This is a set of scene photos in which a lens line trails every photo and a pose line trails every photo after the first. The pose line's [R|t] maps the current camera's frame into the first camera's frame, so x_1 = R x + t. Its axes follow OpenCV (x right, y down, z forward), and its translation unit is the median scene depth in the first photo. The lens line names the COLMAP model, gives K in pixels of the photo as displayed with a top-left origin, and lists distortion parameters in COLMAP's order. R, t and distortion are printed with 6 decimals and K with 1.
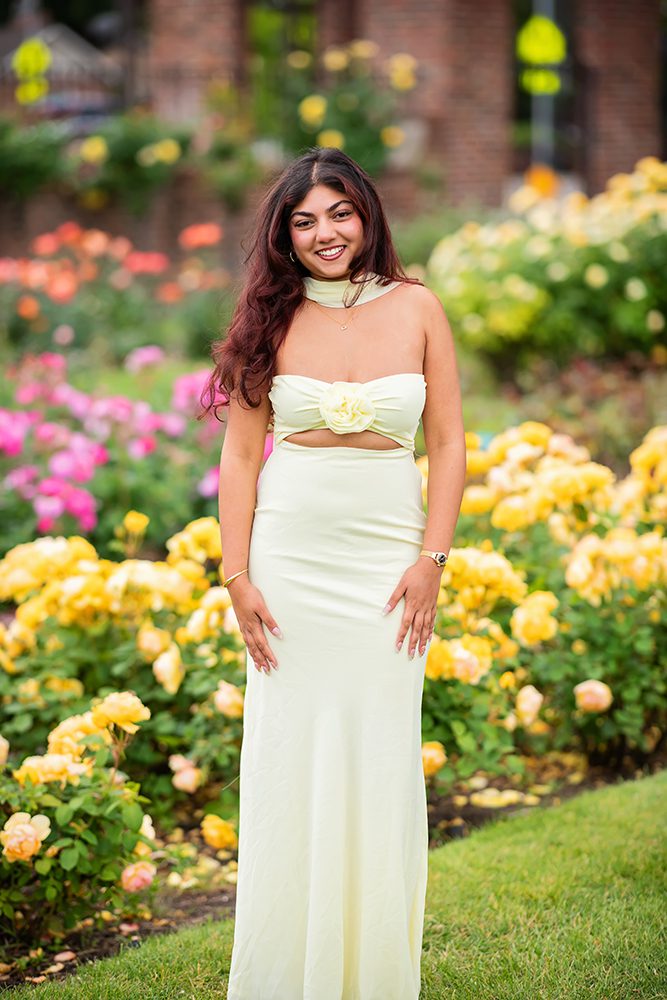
lens RADIAL K [[3004.6, 0, 333.5], [0, 3004.6, 500.0], [0, 0, 1]] dist [0.229397, 1.306052]
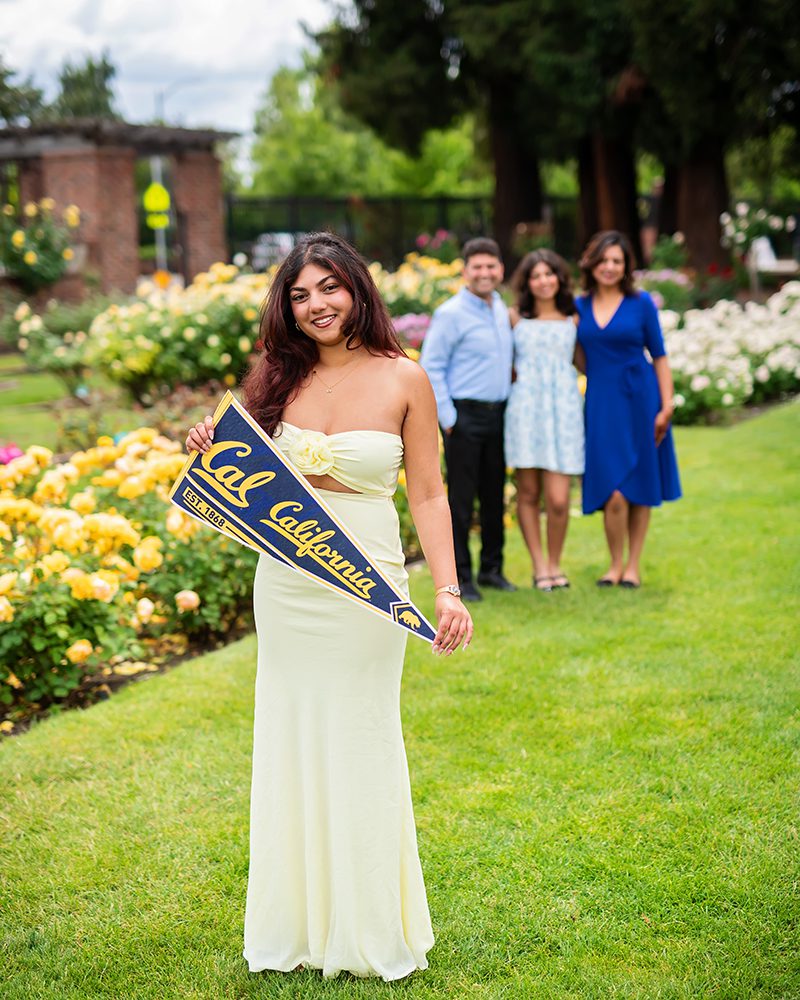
lens RADIAL K [[1684.4, 0, 400.0], [0, 1684.4, 500.0], [0, 0, 1]] dist [-0.005239, 0.006608]
pose [[0.978989, -0.057165, 0.195739, 0.024694], [0.051949, 0.998147, 0.031679, -0.010122], [-0.197187, -0.020845, 0.980144, 0.104655]]
